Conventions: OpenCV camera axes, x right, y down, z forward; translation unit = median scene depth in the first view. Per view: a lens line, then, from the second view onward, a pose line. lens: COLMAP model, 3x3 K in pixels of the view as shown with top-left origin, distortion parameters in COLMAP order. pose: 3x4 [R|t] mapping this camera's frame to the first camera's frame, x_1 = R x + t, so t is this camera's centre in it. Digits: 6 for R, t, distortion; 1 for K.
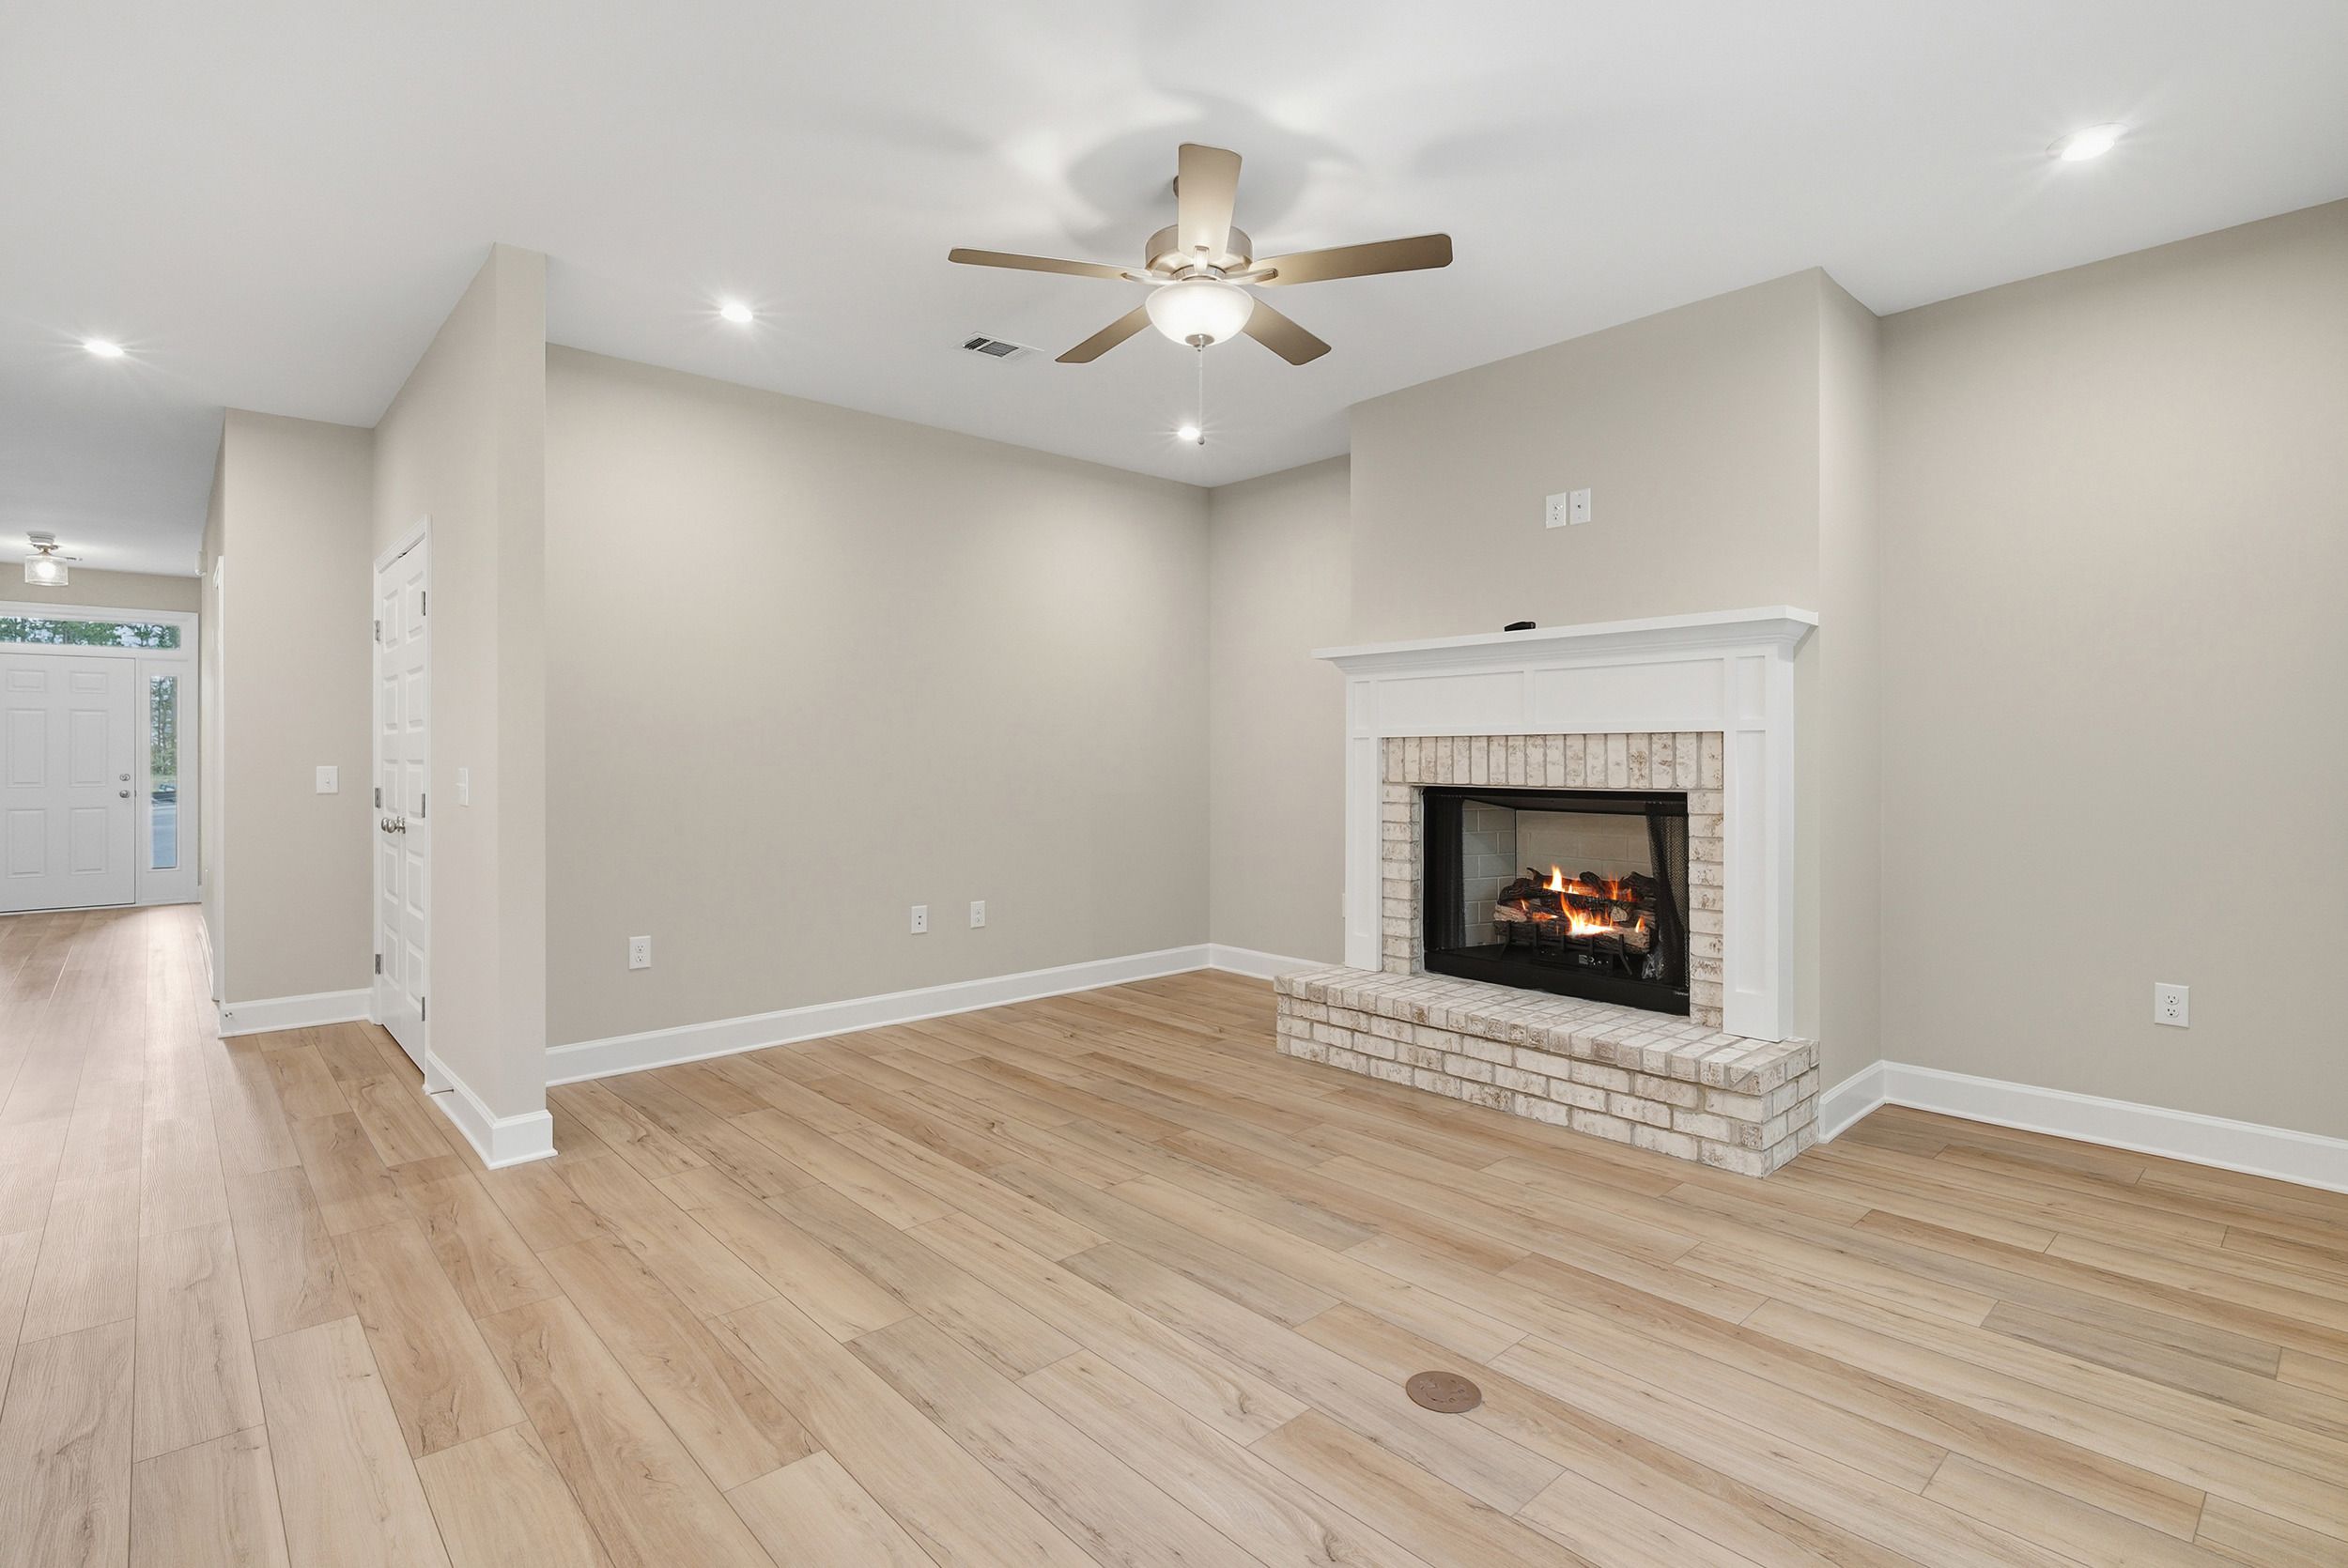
lens RADIAL K [[1111.6, 0, 1175.3], [0, 1111.6, 768.7], [0, 0, 1]] dist [0.002468, -0.001951]
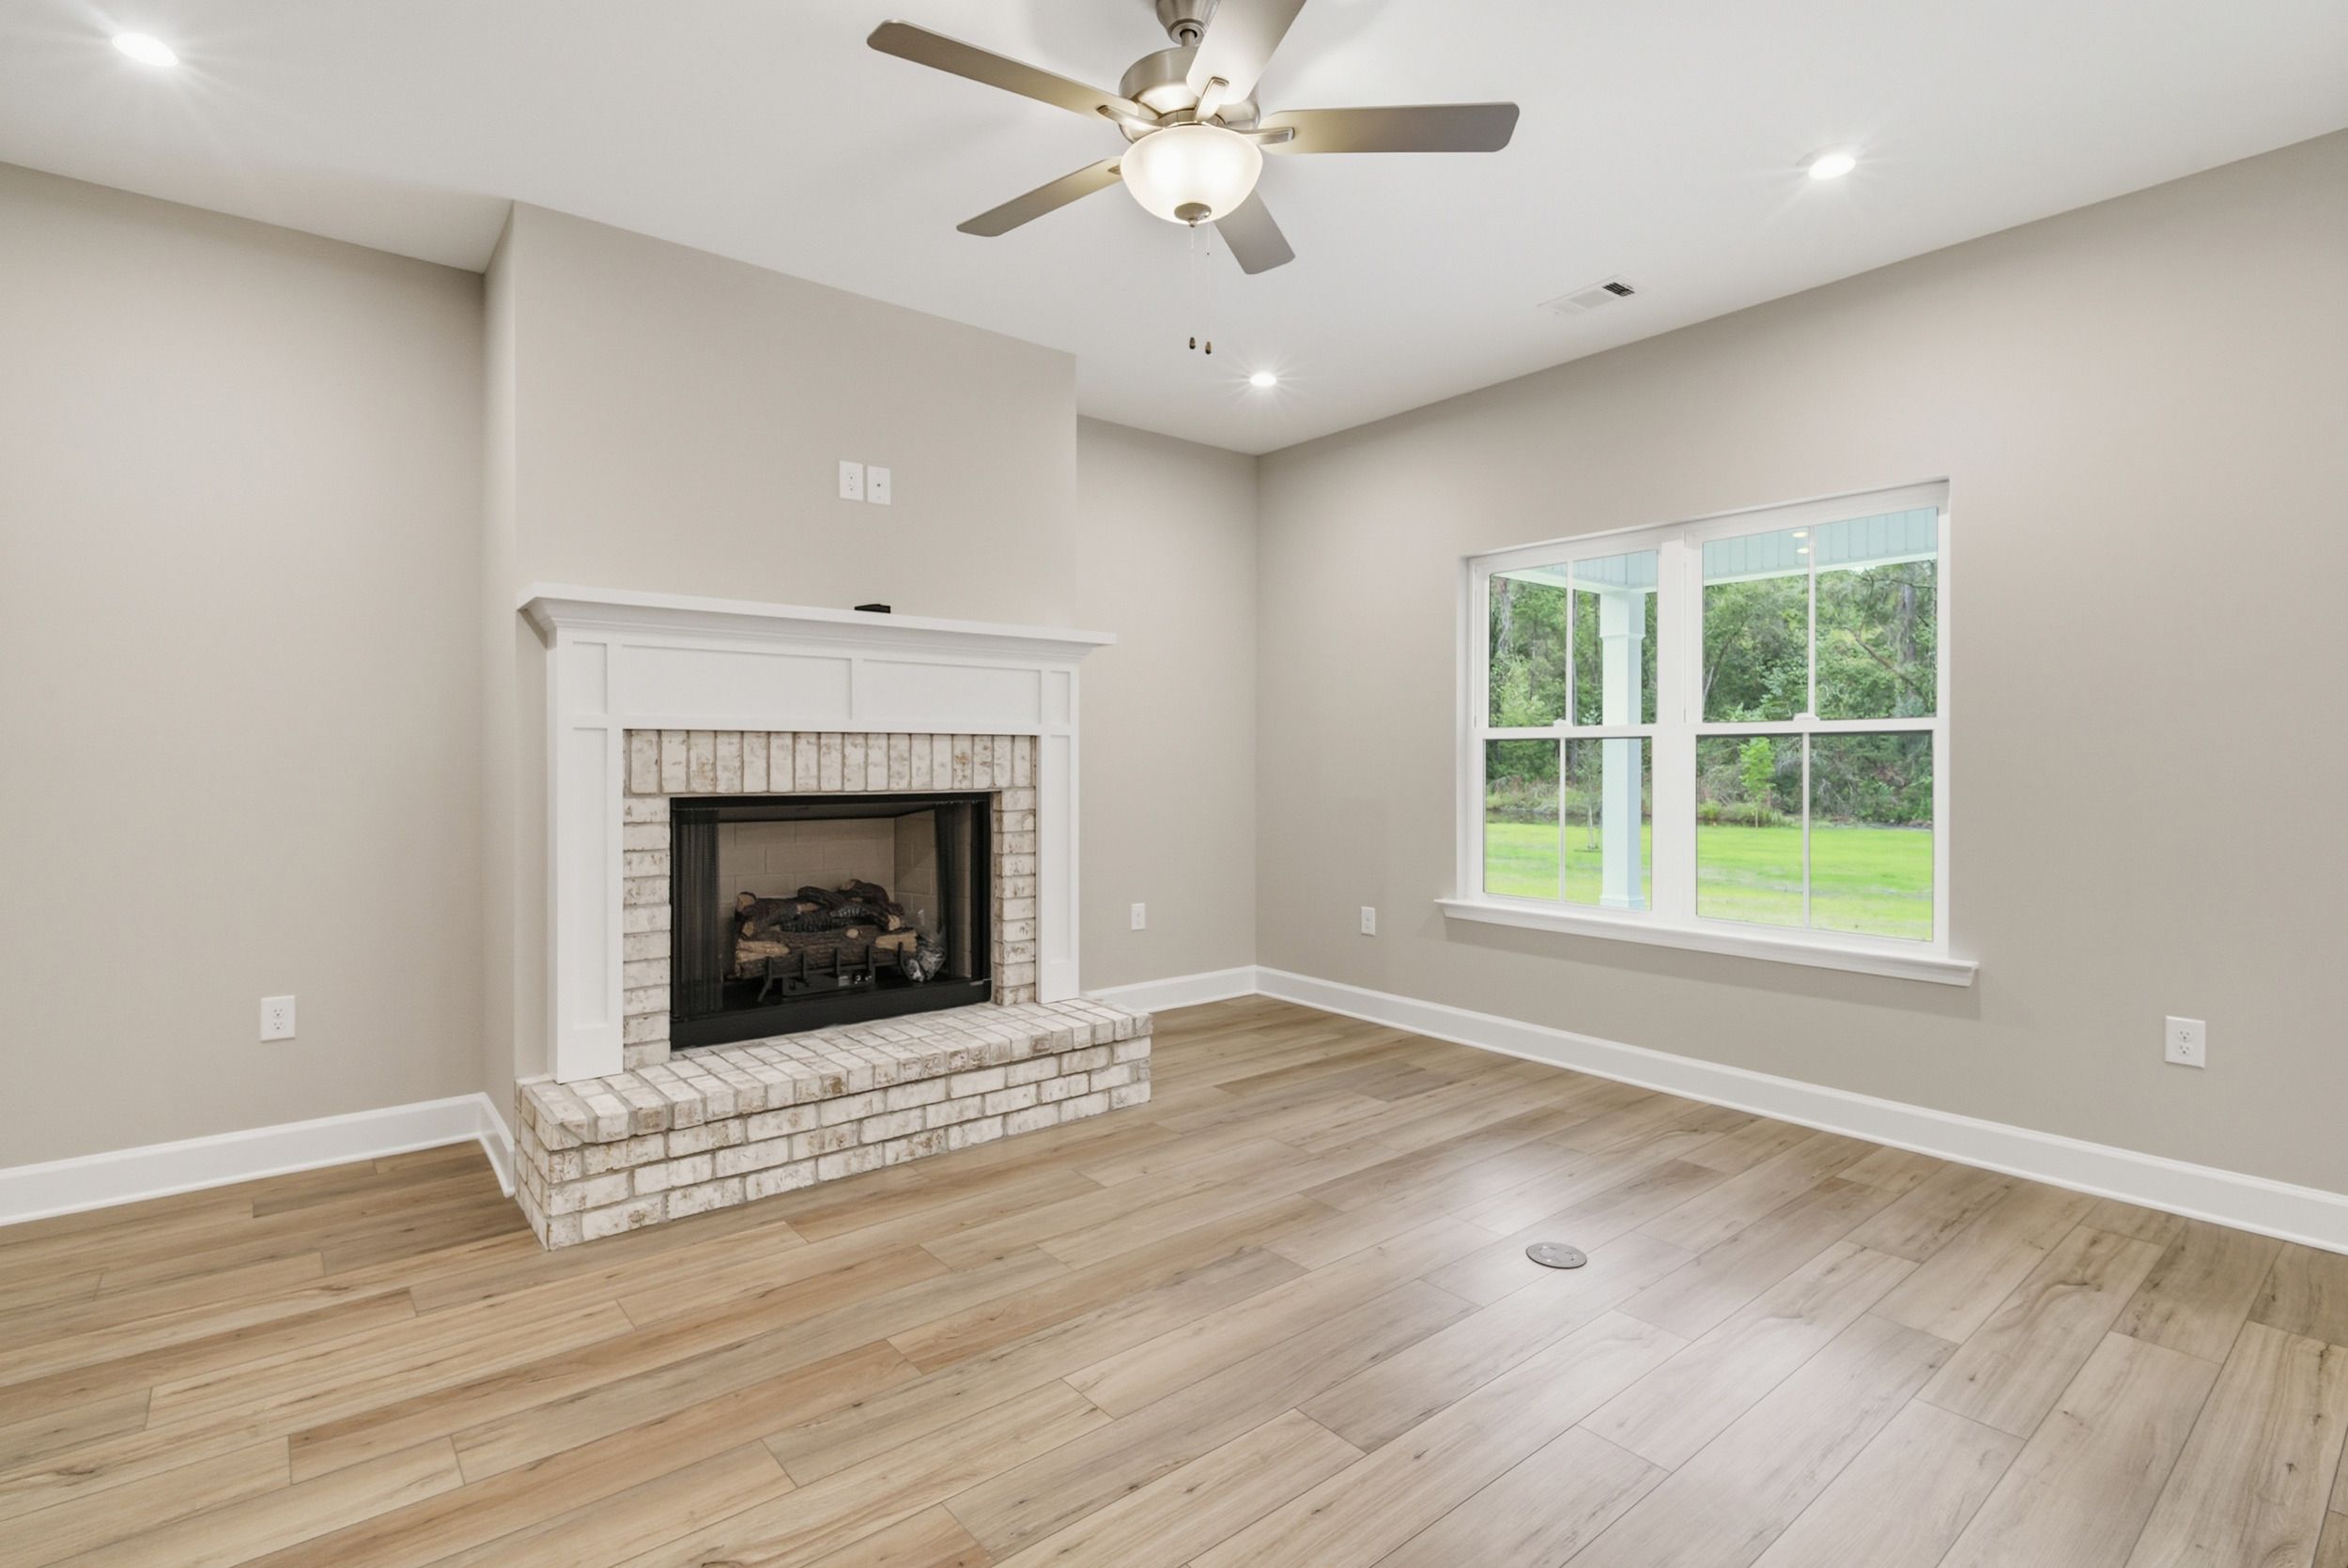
lens RADIAL K [[1111.6, 0, 1175.3], [0, 1111.6, 768.7], [0, 0, 1]] dist [0.002468, -0.001951]
pose [[0.052905, -0.006529, 0.998578, -0.587117], [0.012118, 0.999909, 0.005896, -0.004328], [-0.998526, 0.011789, 0.052979, 0.762526]]
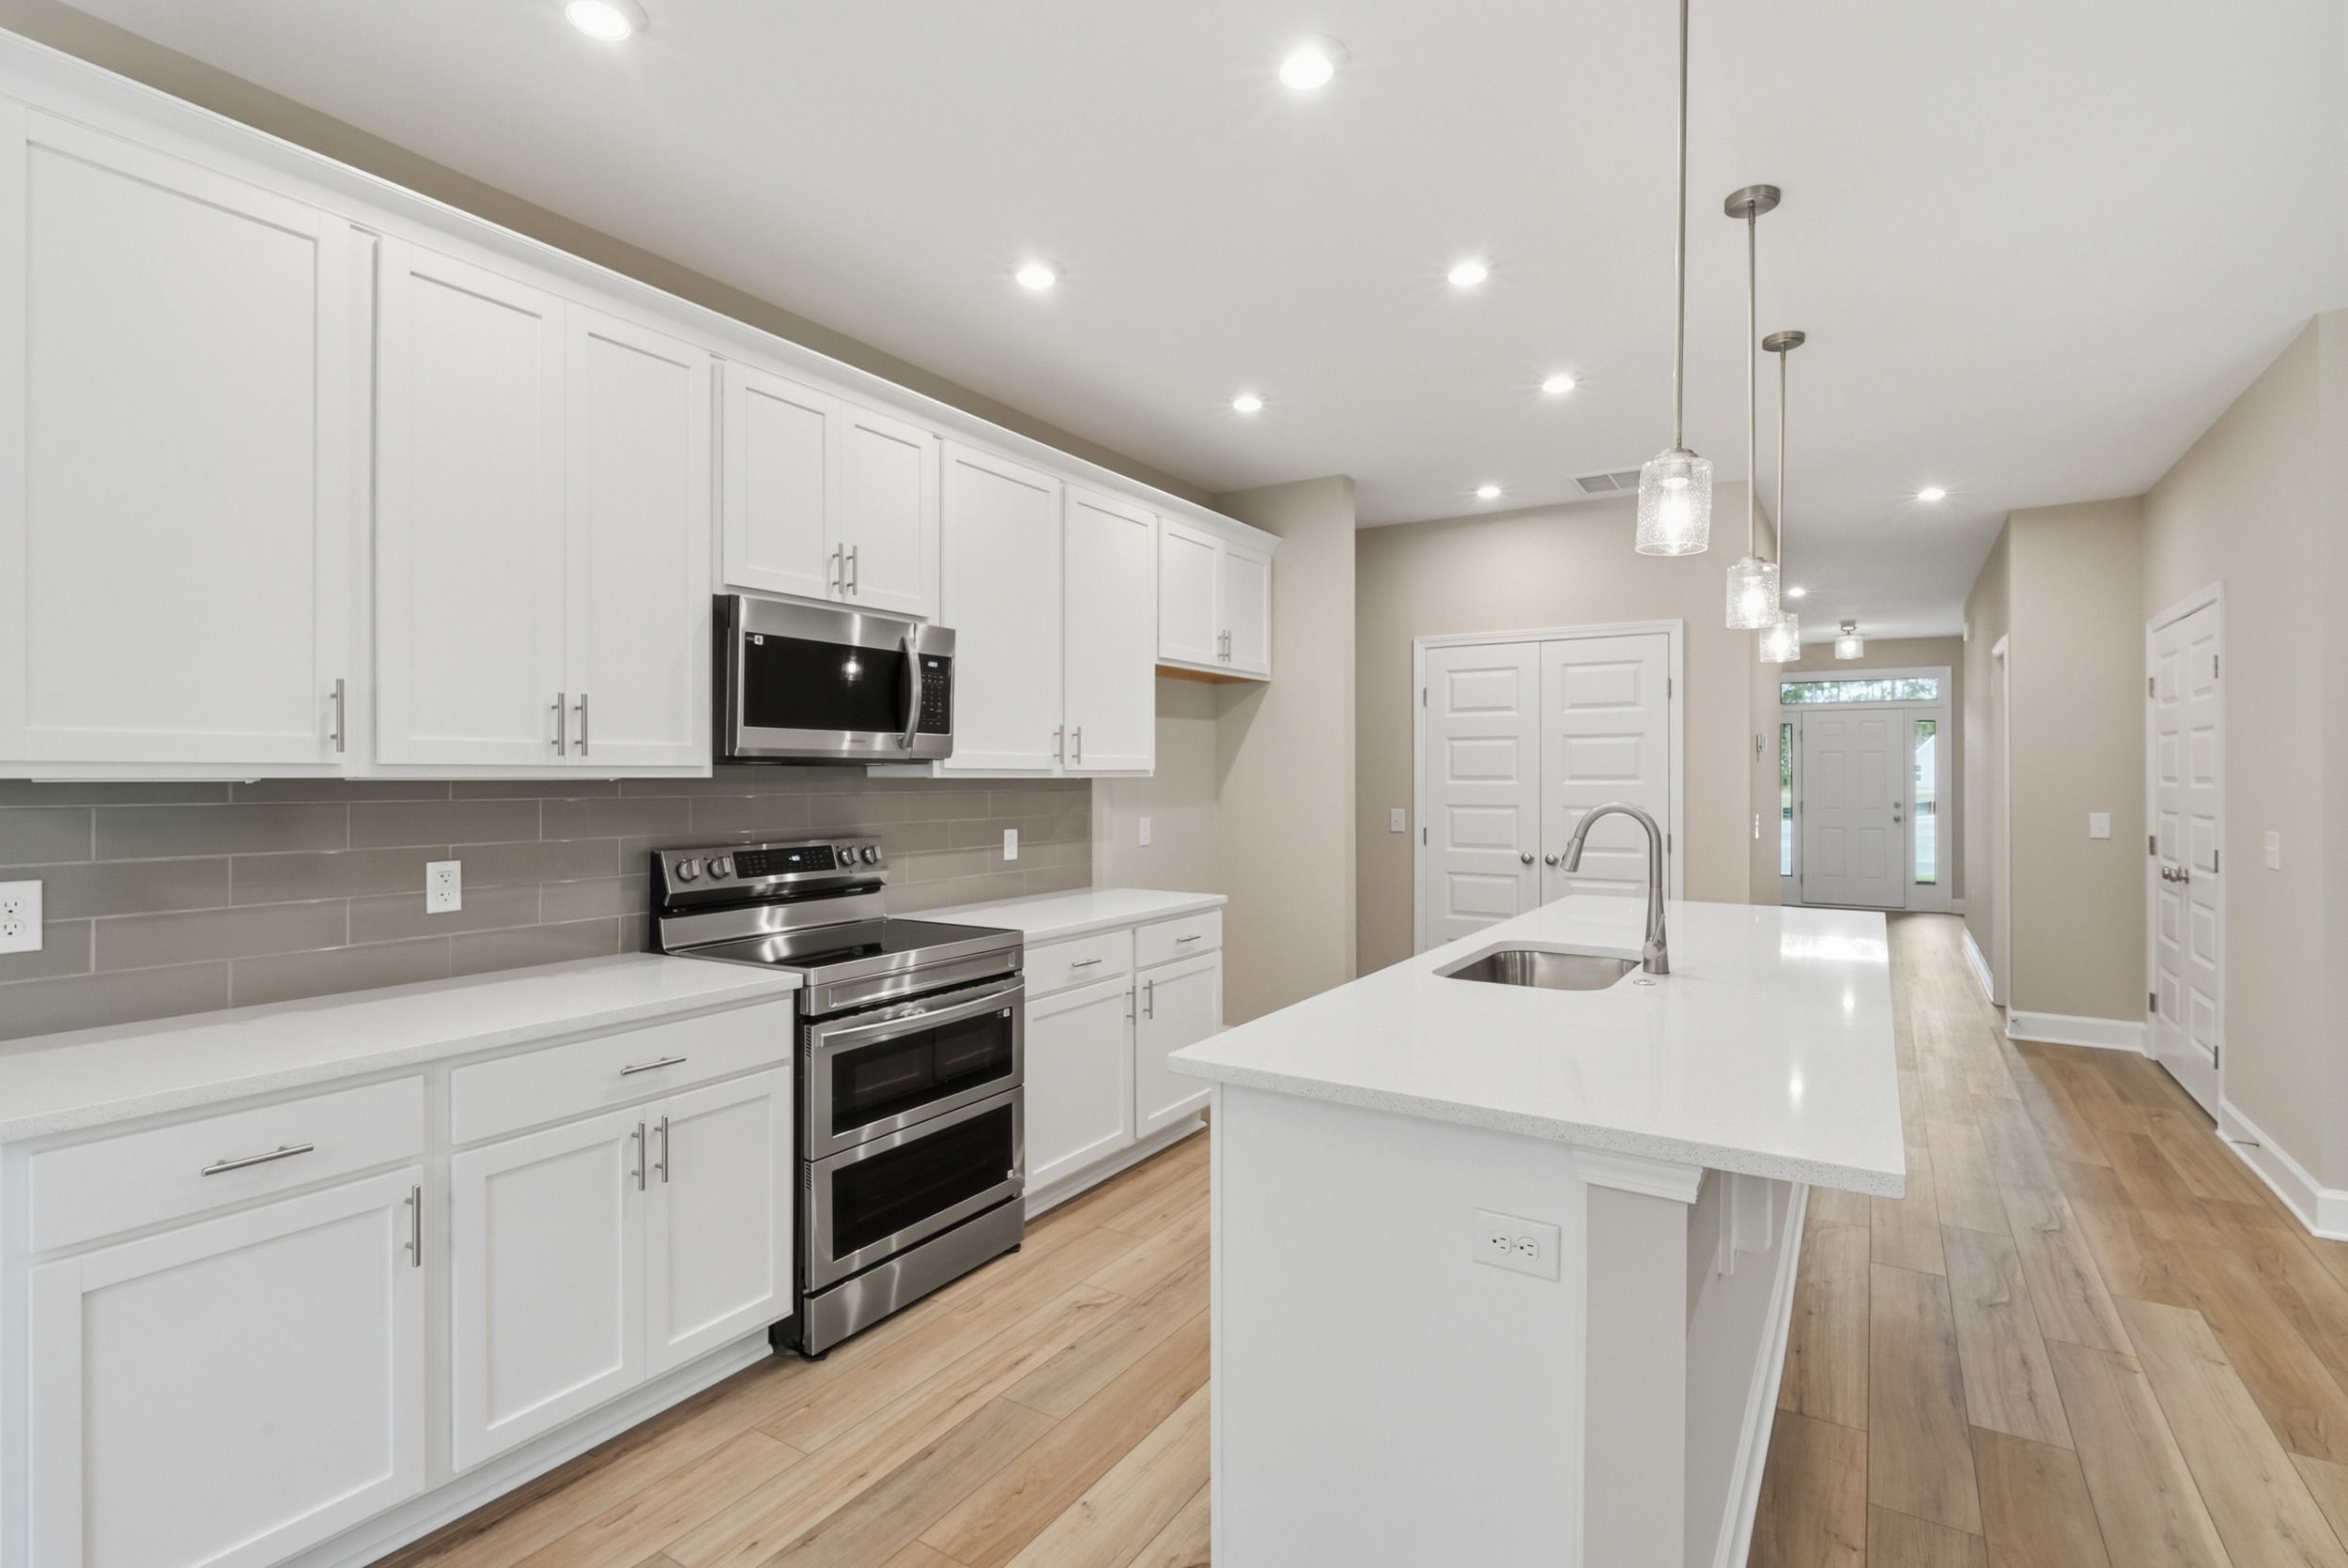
lens RADIAL K [[1111.6, 0, 1175.3], [0, 1111.6, 768.7], [0, 0, 1]] dist [0.002468, -0.001951]
pose [[0.270364, -0.001292, -0.962757, 0.066264], [-0.009430, 0.999948, -0.003990, -0.043053], [0.962712, 0.010158, 0.270338, -0.232608]]
